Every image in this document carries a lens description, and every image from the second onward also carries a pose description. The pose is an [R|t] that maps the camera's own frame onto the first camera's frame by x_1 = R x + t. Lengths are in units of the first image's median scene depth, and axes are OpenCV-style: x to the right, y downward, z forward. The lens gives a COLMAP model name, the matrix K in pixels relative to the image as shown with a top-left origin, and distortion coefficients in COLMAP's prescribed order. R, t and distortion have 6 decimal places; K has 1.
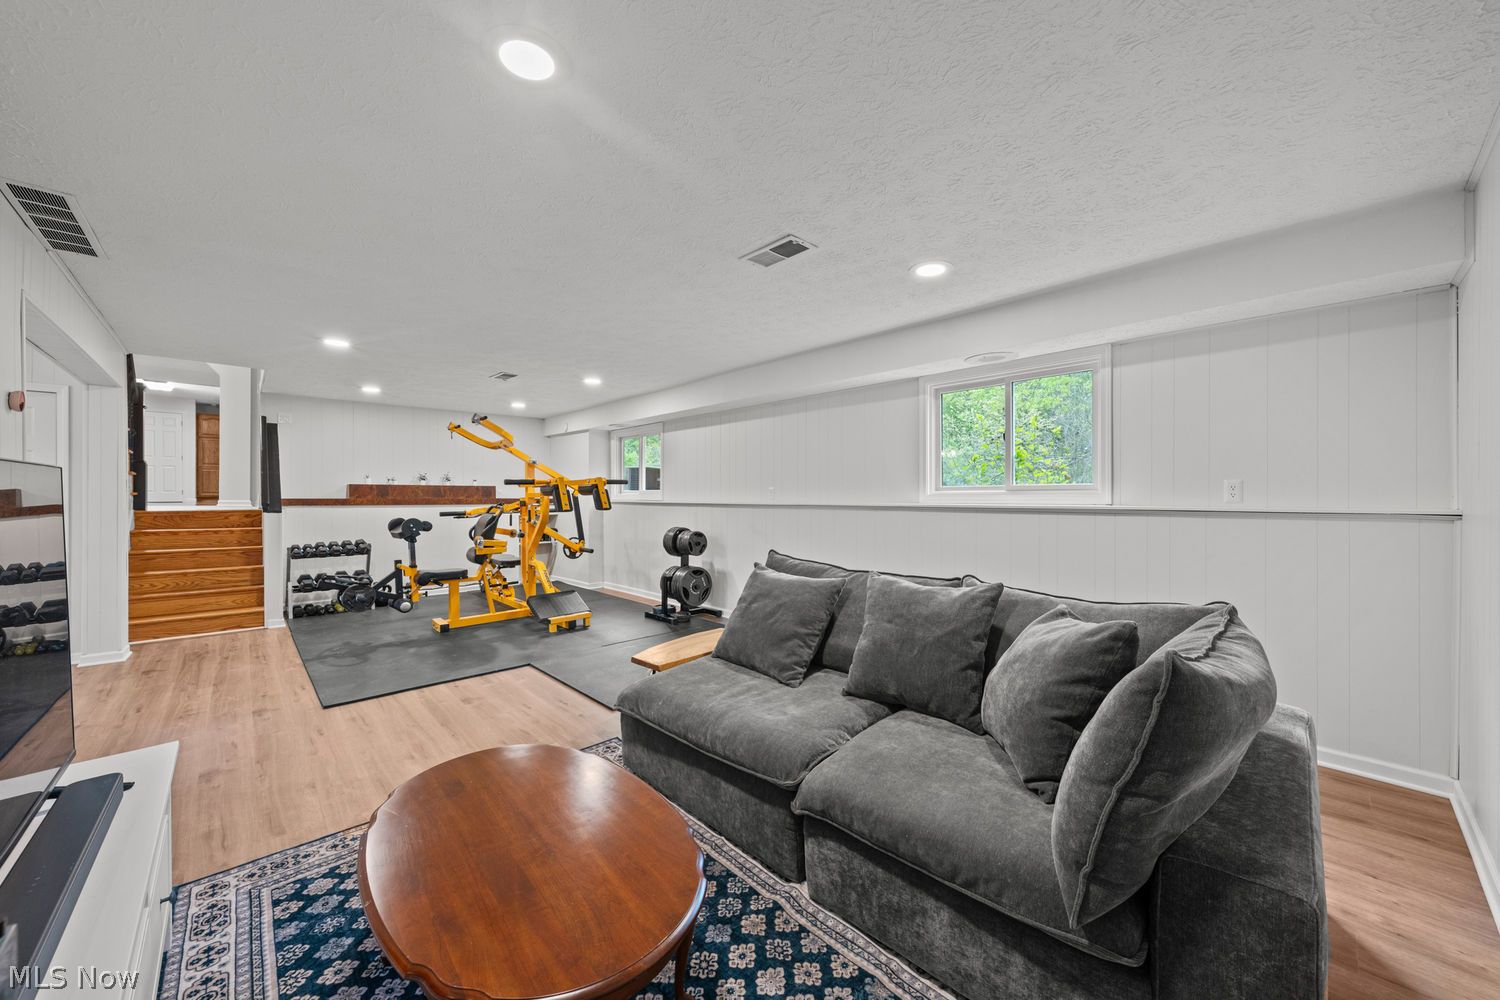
lens RADIAL K [[561.4, 0, 750.2], [0, 561.4, 495.4], [0, 0, 1]] dist [-0.001017, -0.000065]
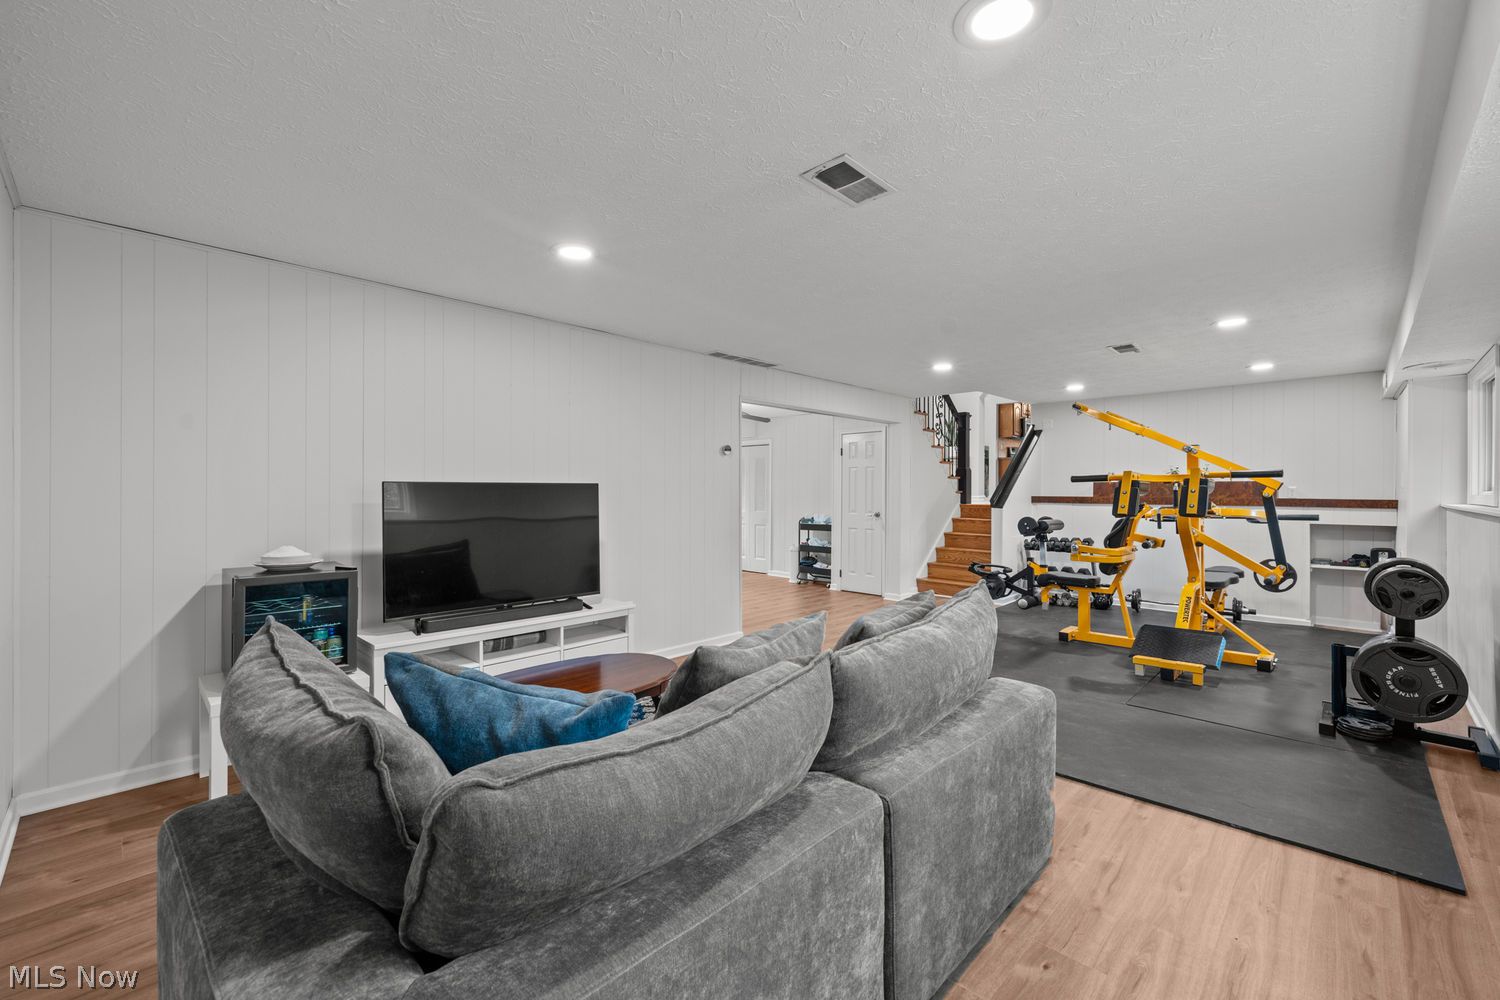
lens RADIAL K [[615.0, 0, 752.9], [0, 615.0, 497.0], [0, 0, 1]] dist [-0.000417, 0.000023]
pose [[0.048586, 0.008375, -0.998784, 0.410888], [0.000440, 0.999965, 0.008406, -0.003911], [0.998819, -0.000848, 0.048580, 0.401286]]
